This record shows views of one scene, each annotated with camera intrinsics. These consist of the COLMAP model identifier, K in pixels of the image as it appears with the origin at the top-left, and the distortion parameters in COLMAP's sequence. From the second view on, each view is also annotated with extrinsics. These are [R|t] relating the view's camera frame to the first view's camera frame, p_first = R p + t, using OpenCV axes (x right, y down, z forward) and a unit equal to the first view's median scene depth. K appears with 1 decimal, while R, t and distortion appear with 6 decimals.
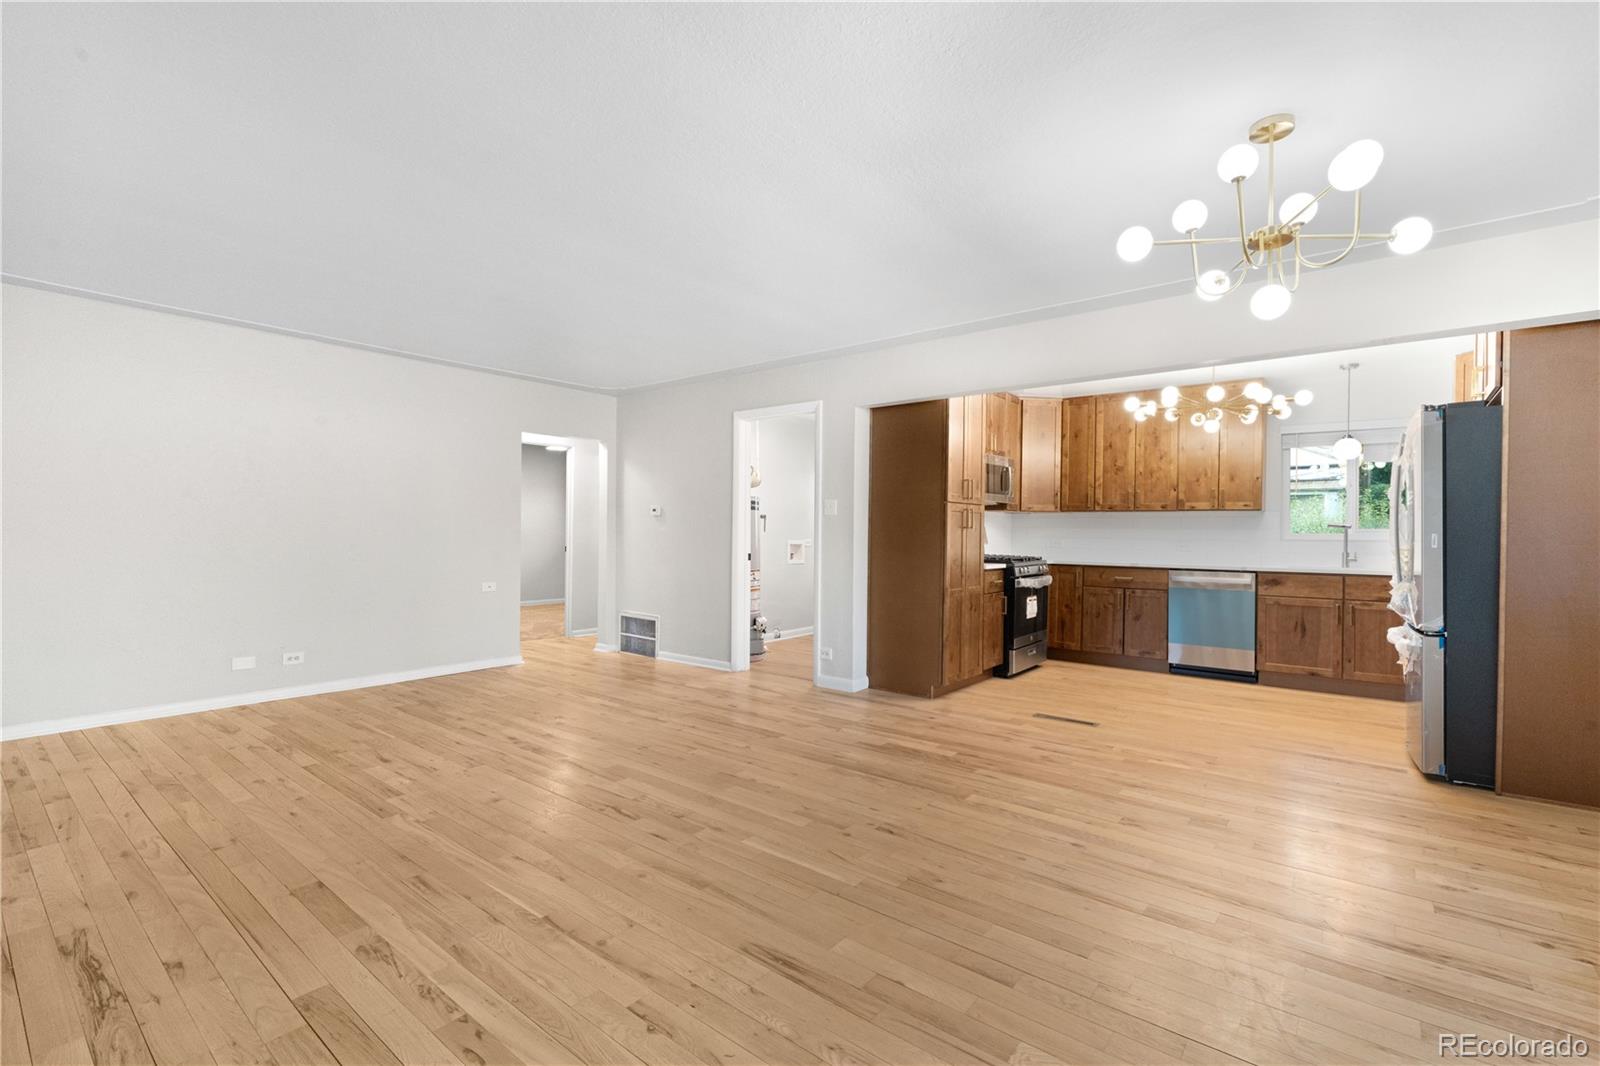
lens RADIAL K [[738.9, 0, 826.5], [0, 738.9, 532.2], [0, 0, 1]] dist [-0.029665, 0.000267]
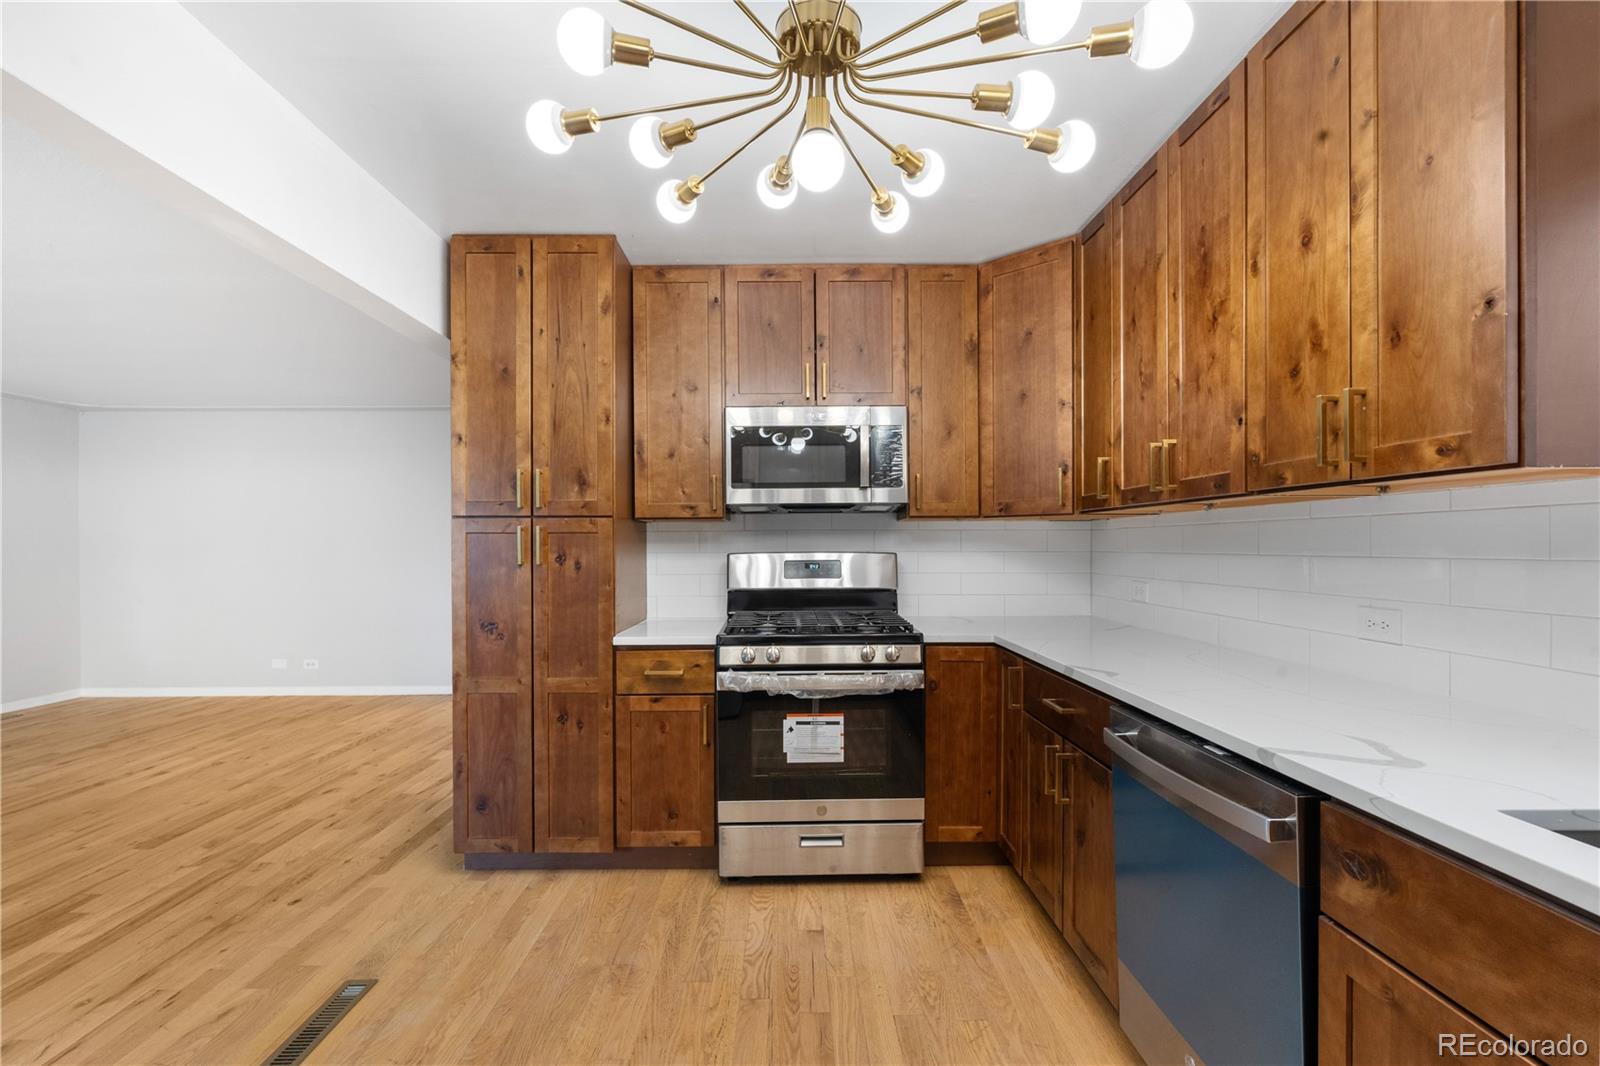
lens RADIAL K [[740.2, 0, 798.7], [0, 740.2, 559.0], [0, 0, 1]] dist [-0.020060, -0.000118]
pose [[0.639531, 0.003426, -0.768758, 0.893591], [0.001622, 0.999982, 0.005805, -0.008641], [0.768764, -0.004959, 0.639513, 1.042559]]
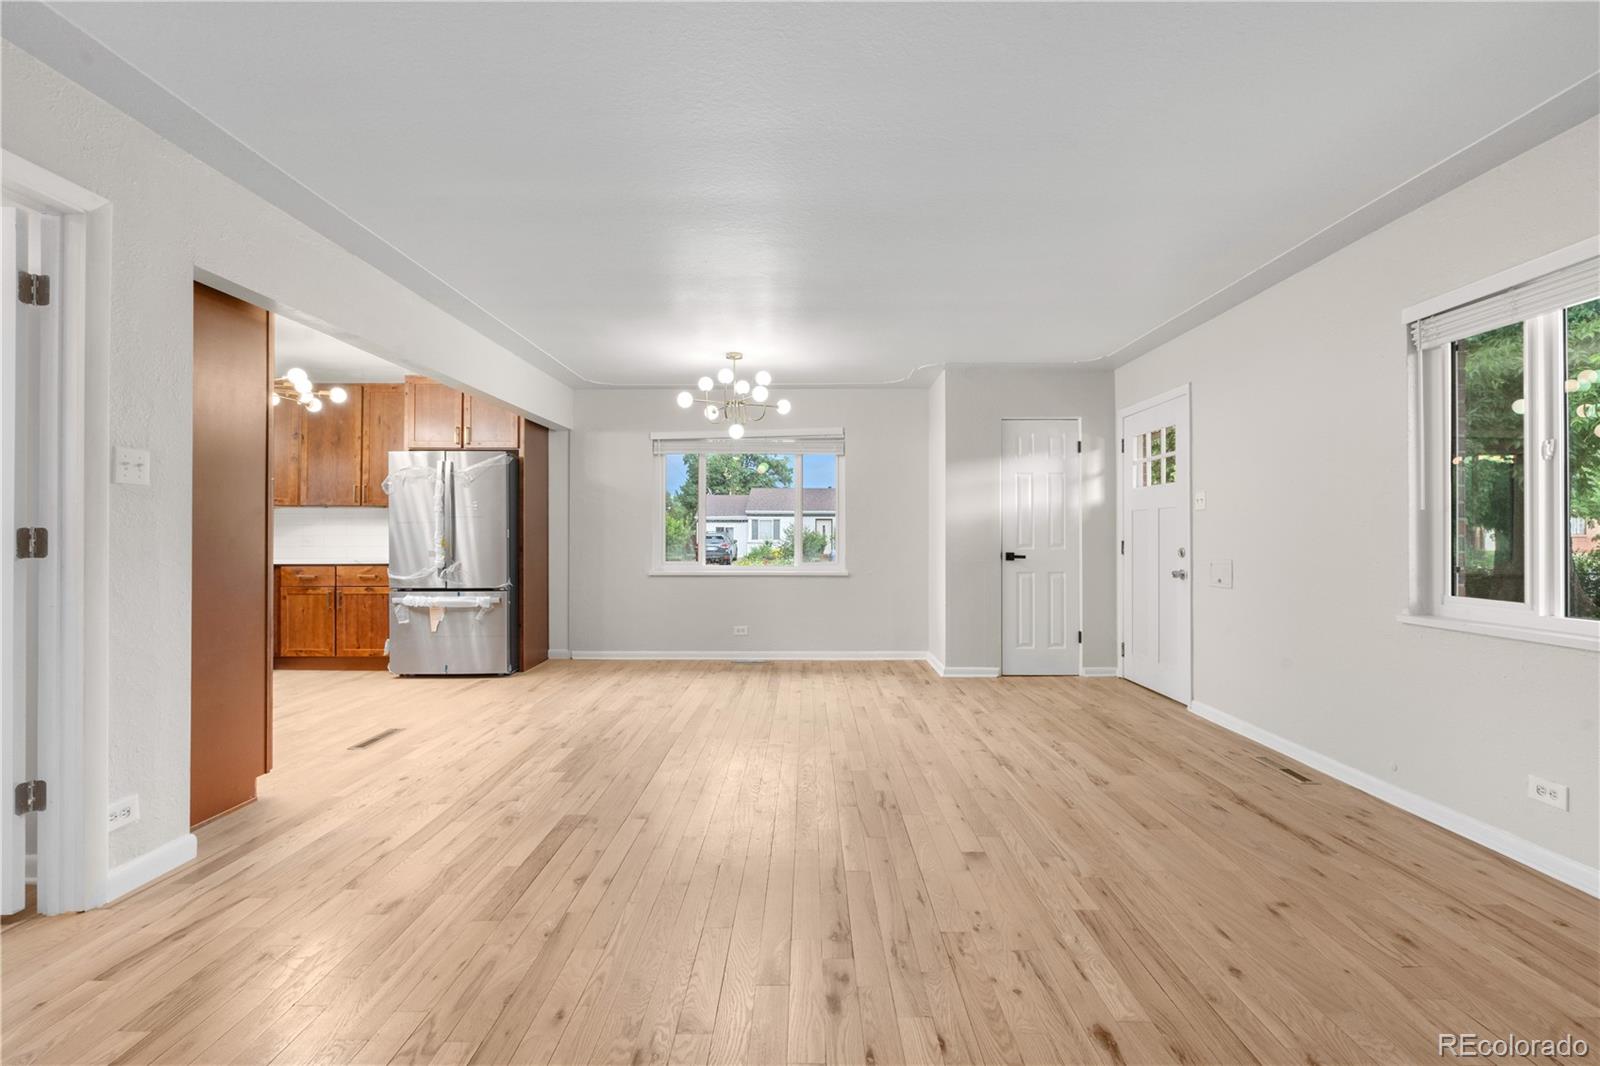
lens RADIAL K [[738.9, 0, 826.5], [0, 738.9, 532.2], [0, 0, 1]] dist [-0.029665, 0.000267]
pose [[-0.645785, -0.006637, 0.763490, -0.744153], [-0.011681, 0.999931, -0.001188, 0.006735], [-0.763430, -0.009685, -0.645818, 1.271528]]
